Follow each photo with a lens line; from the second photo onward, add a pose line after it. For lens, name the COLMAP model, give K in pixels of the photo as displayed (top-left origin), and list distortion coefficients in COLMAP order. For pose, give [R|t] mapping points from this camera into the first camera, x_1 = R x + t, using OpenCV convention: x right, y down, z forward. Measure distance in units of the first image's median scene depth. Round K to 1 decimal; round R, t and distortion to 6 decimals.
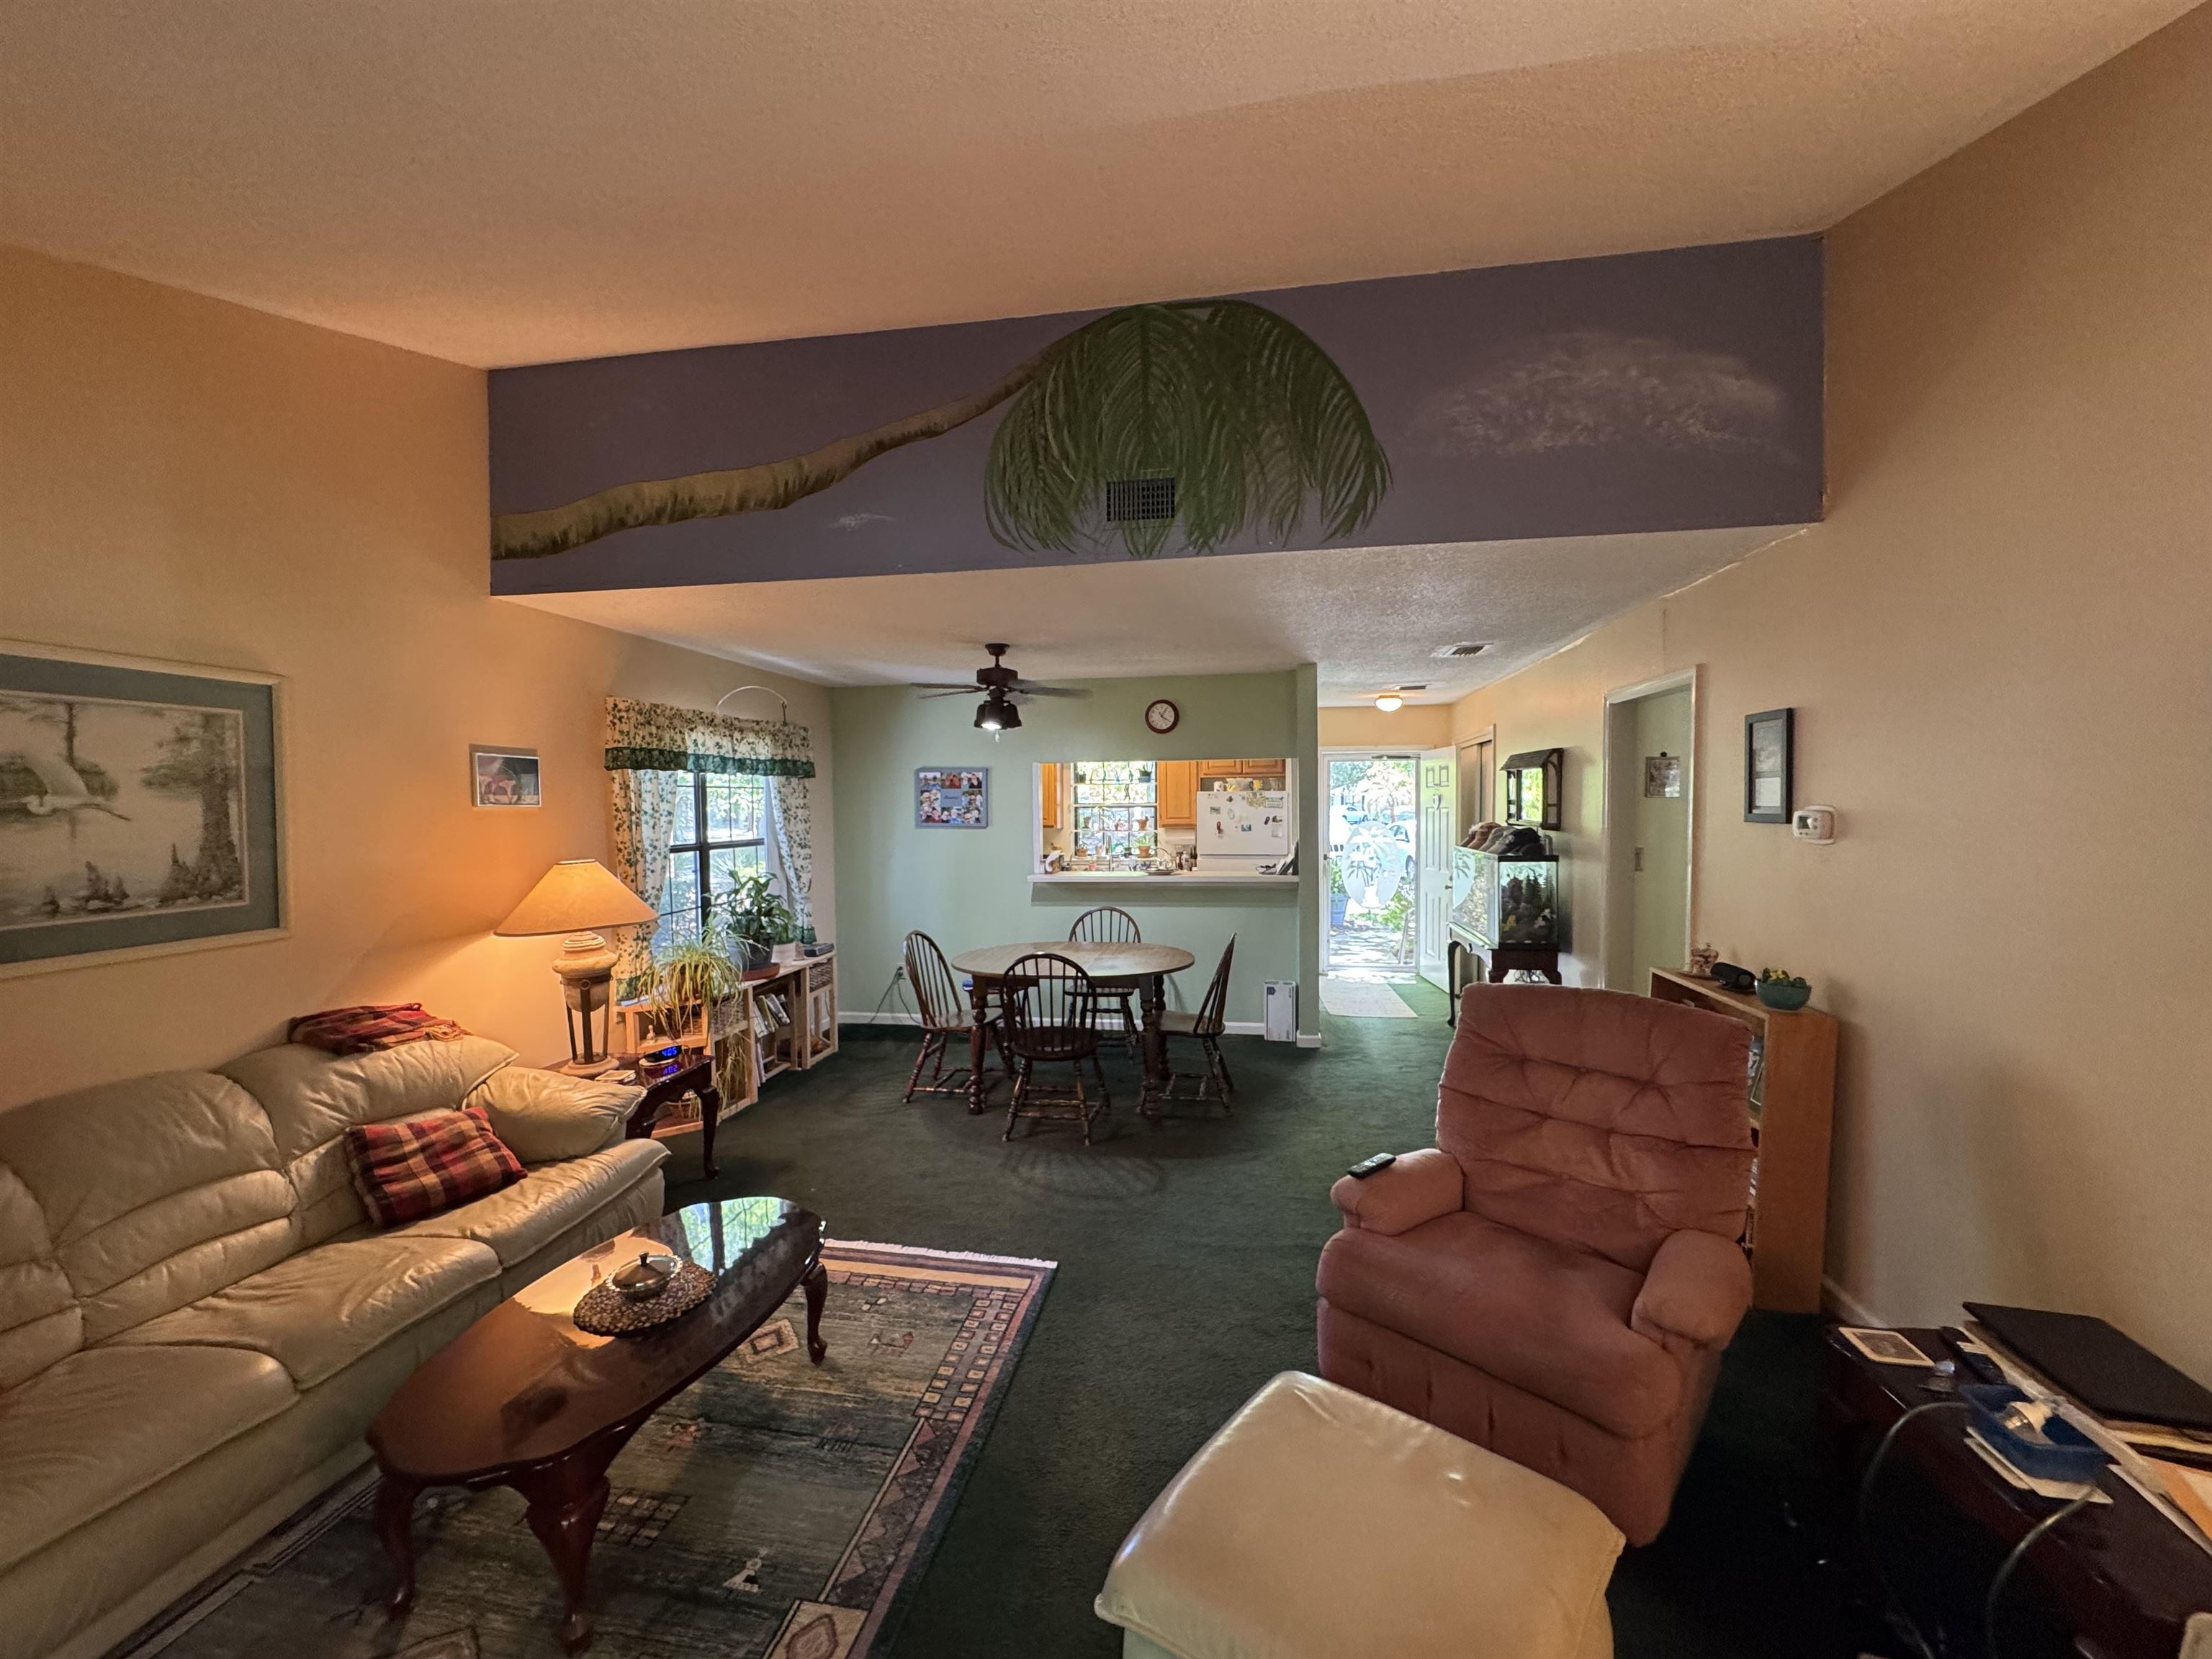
lens RADIAL K [[883.5, 0, 1106.0], [0, 883.5, 829.5], [0, 0, 1]] dist [-0.002776, 0.000949]
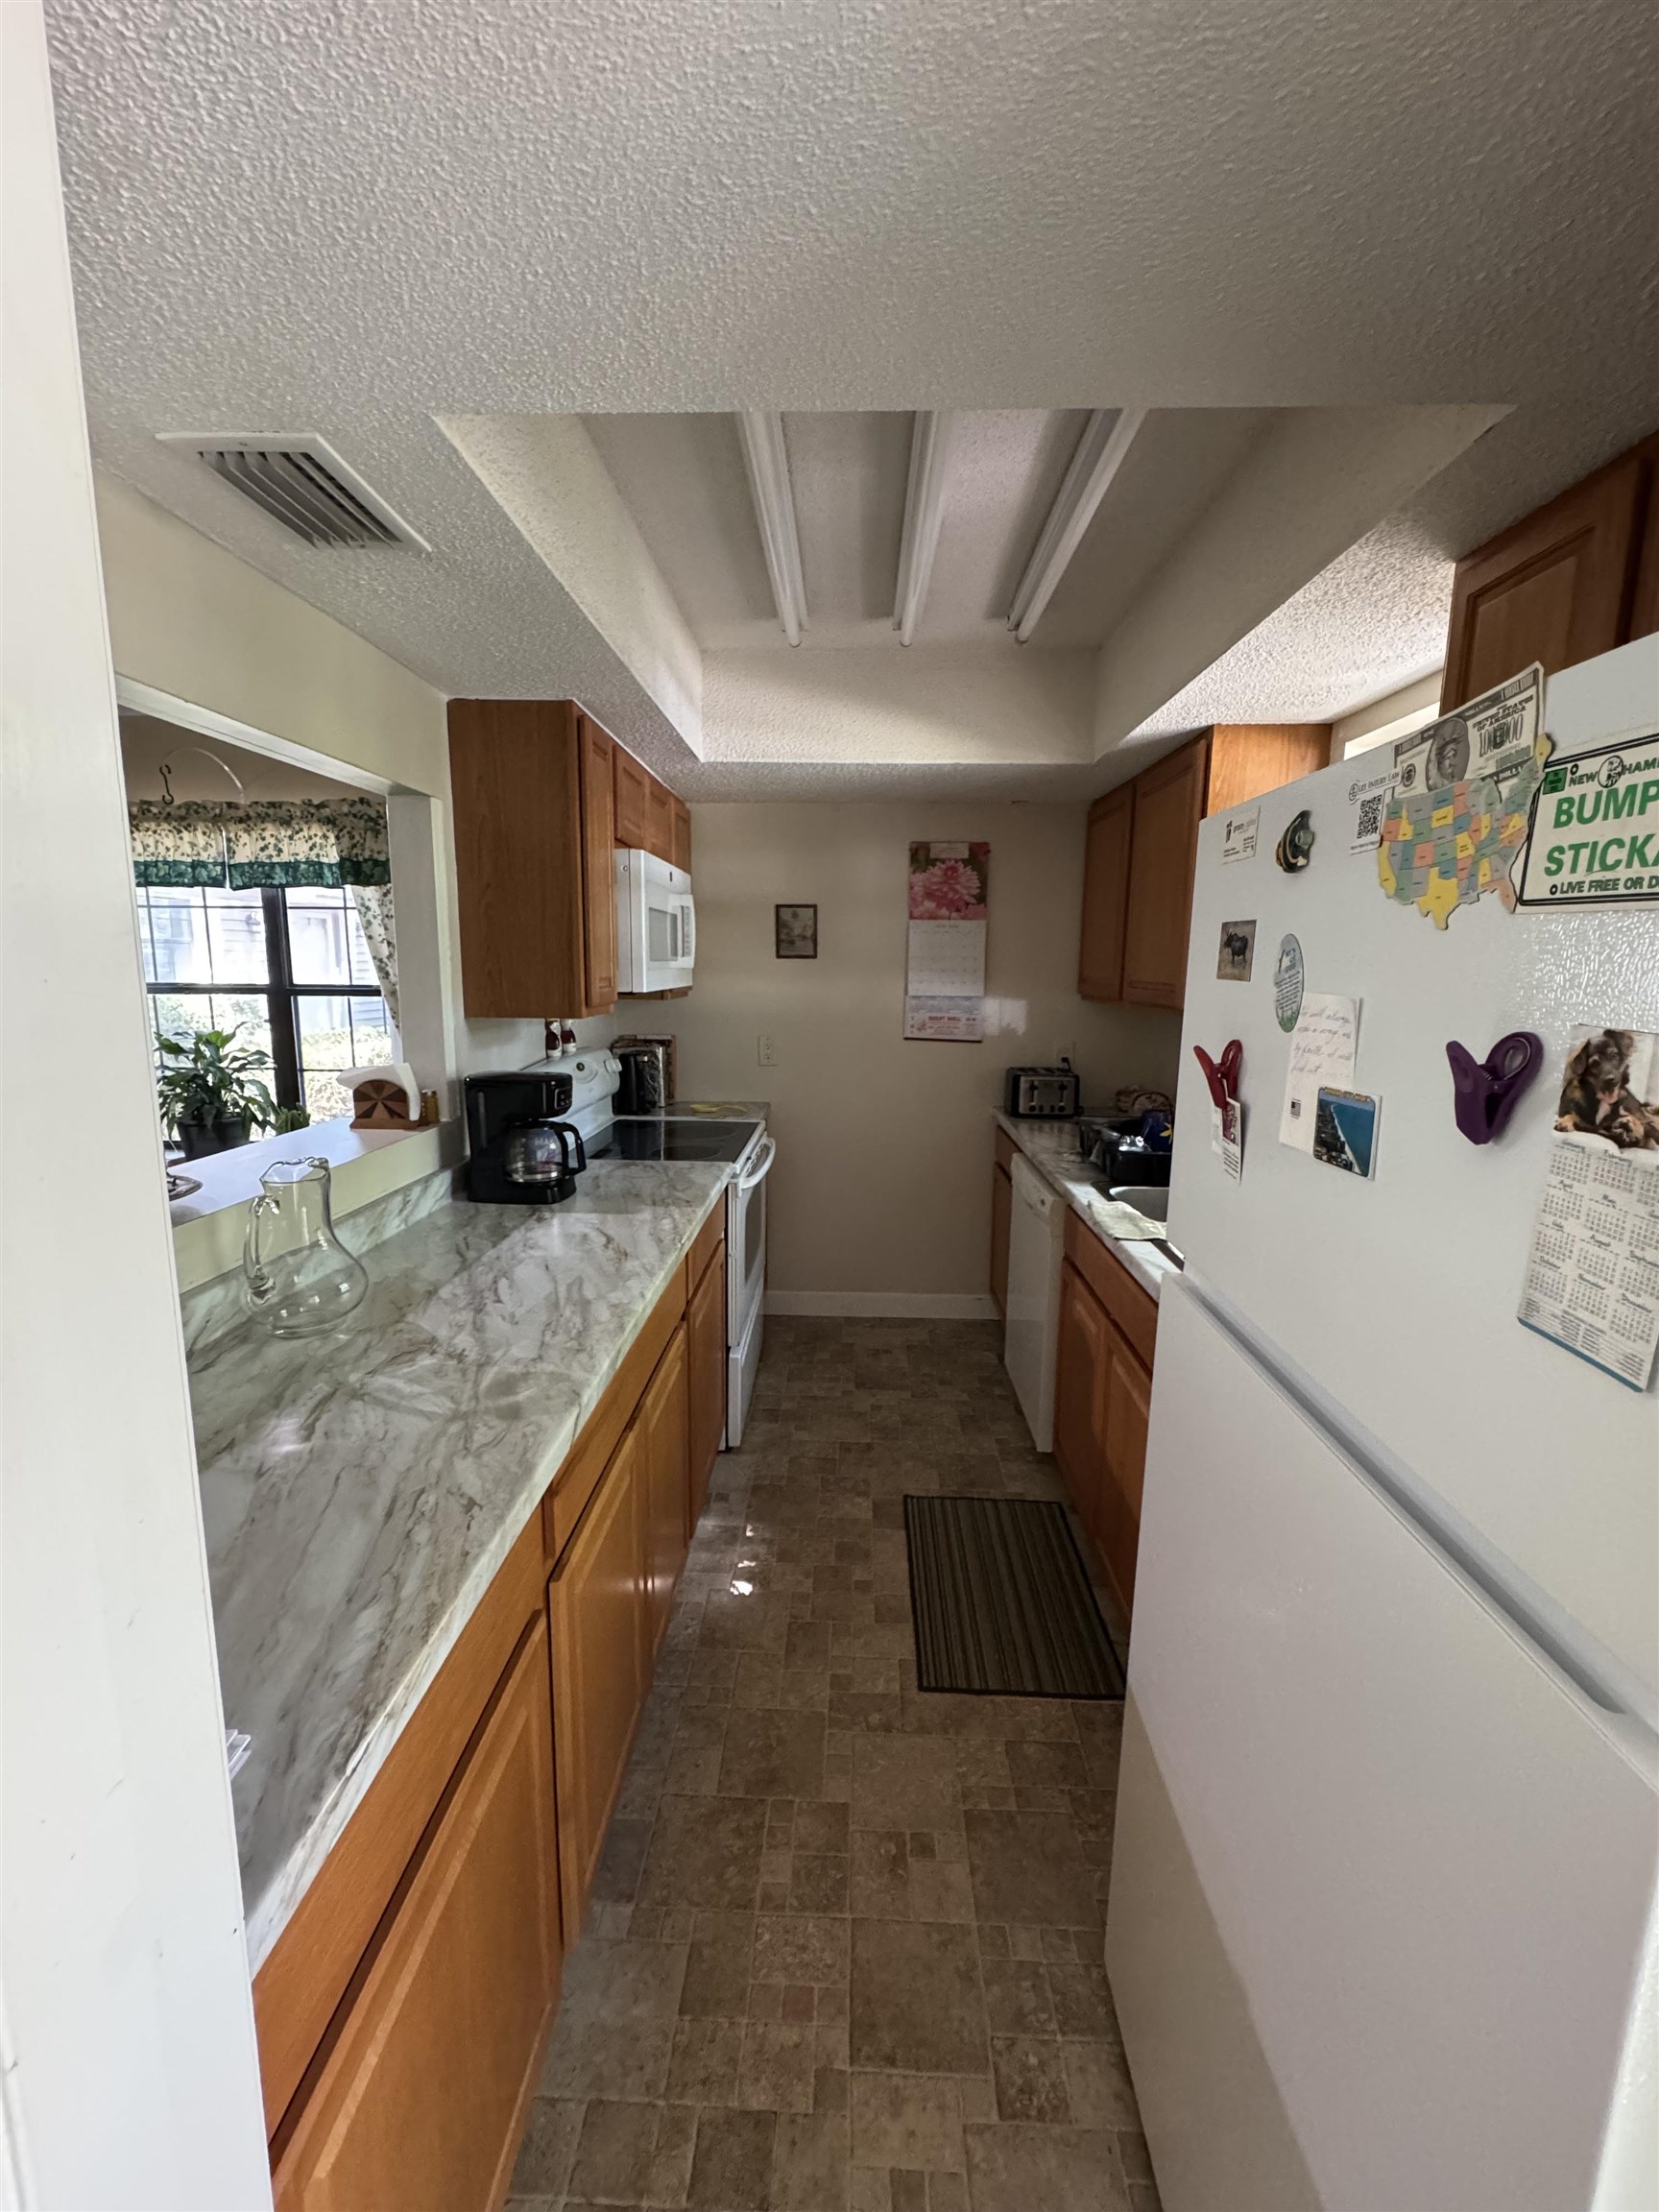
lens RADIAL K [[883.5, 0, 829.7], [0, 883.5, 1104.1], [0, 0, 1]] dist [-0.002776, 0.000949]
pose [[0.141006, 0.166040, -0.975986, 0.630361], [-0.046105, 0.985867, 0.161060, -0.044993], [0.988935, 0.022288, 0.146668, 2.370986]]
